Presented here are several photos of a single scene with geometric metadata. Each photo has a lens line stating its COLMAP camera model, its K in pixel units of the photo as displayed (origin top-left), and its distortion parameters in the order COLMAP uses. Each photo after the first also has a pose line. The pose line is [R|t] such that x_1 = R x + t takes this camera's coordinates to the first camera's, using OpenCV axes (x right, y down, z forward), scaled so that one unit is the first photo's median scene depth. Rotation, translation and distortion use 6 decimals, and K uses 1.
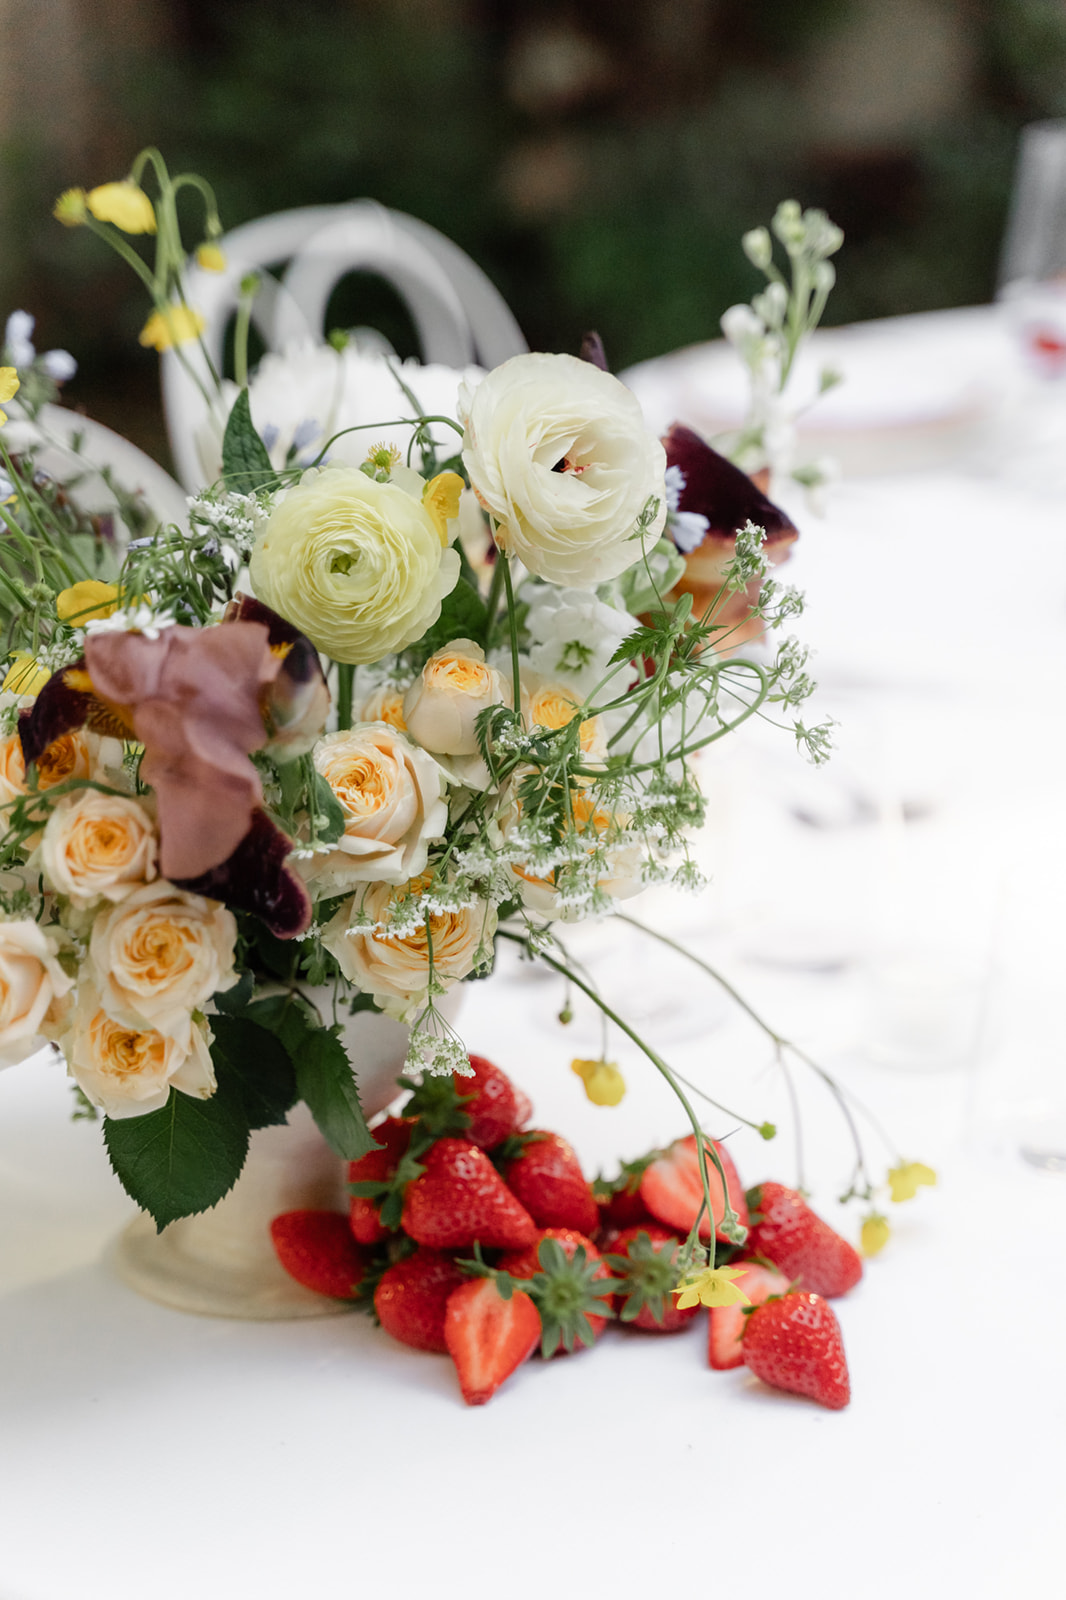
lens RADIAL K [[3307.9, 0, 535.1], [0, 3307.9, 803.7], [0, 0, 1]] dist [0.020858, 0.000000]
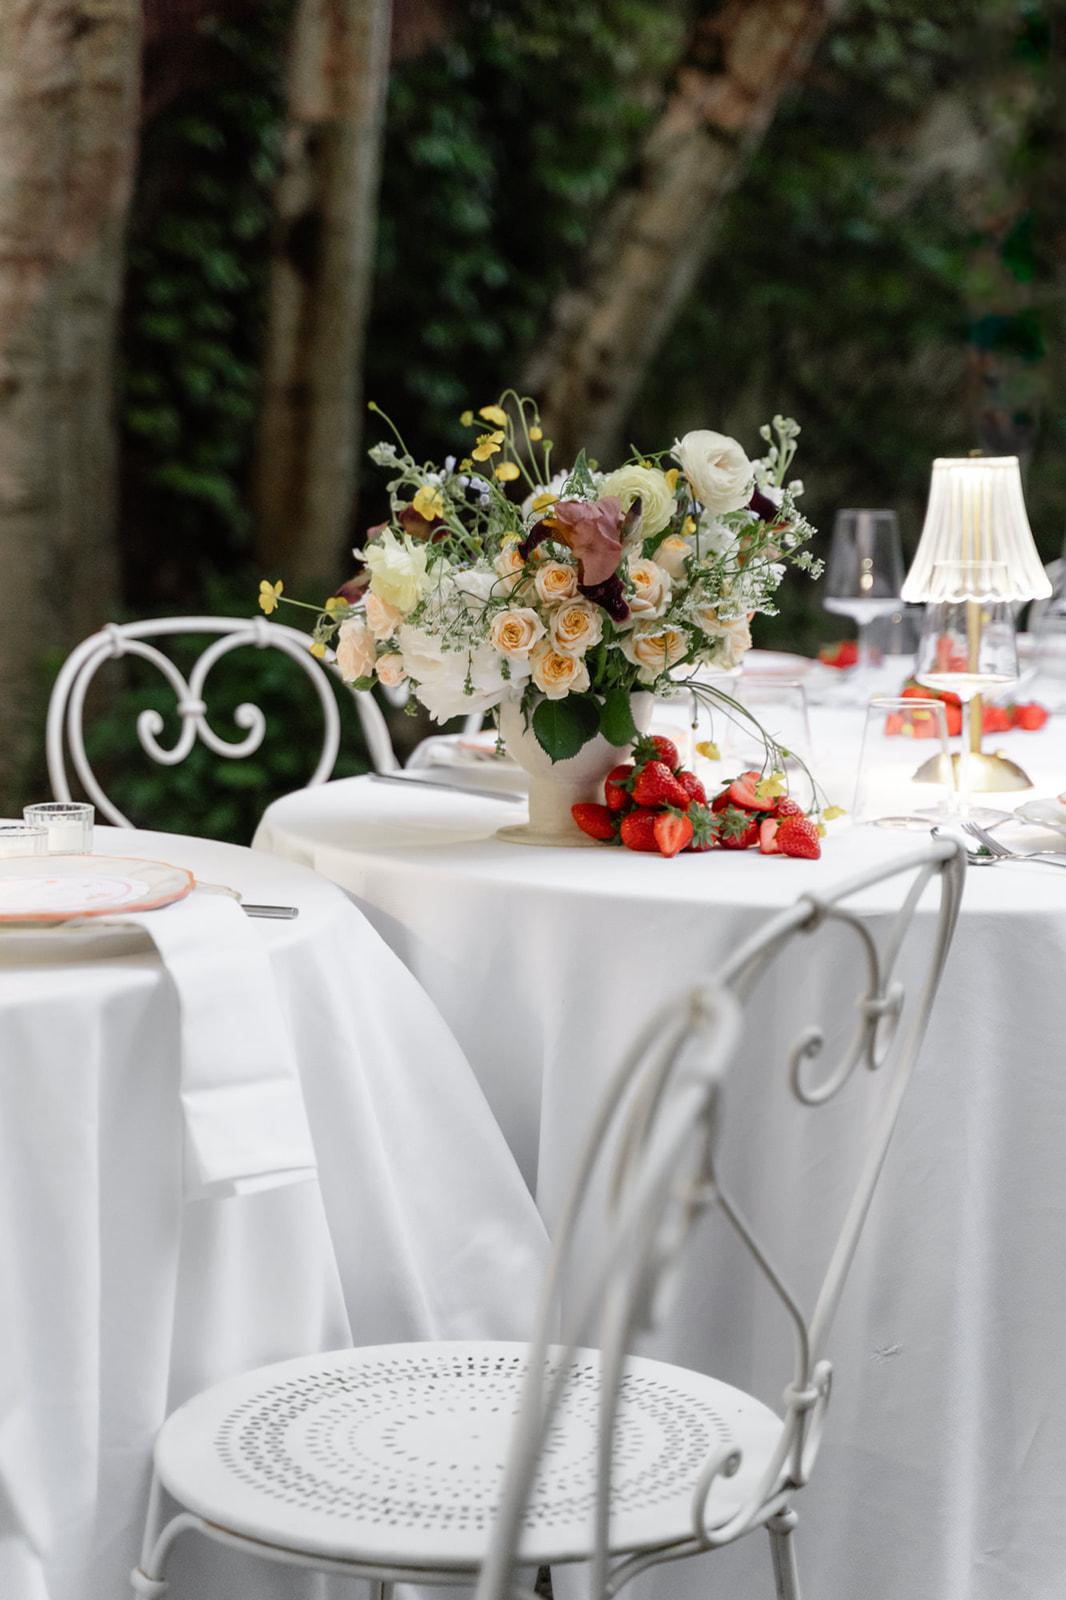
lens RADIAL K [[3307.9, 0, 532.5], [0, 3307.9, 797.5], [0, 0, 1]] dist [0.020858, 0.000000]
pose [[0.995725, 0.024127, 0.089164, -0.339717], [-0.003383, 0.974165, -0.225814, 0.695888], [-0.092309, 0.224547, 0.970081, -1.380193]]
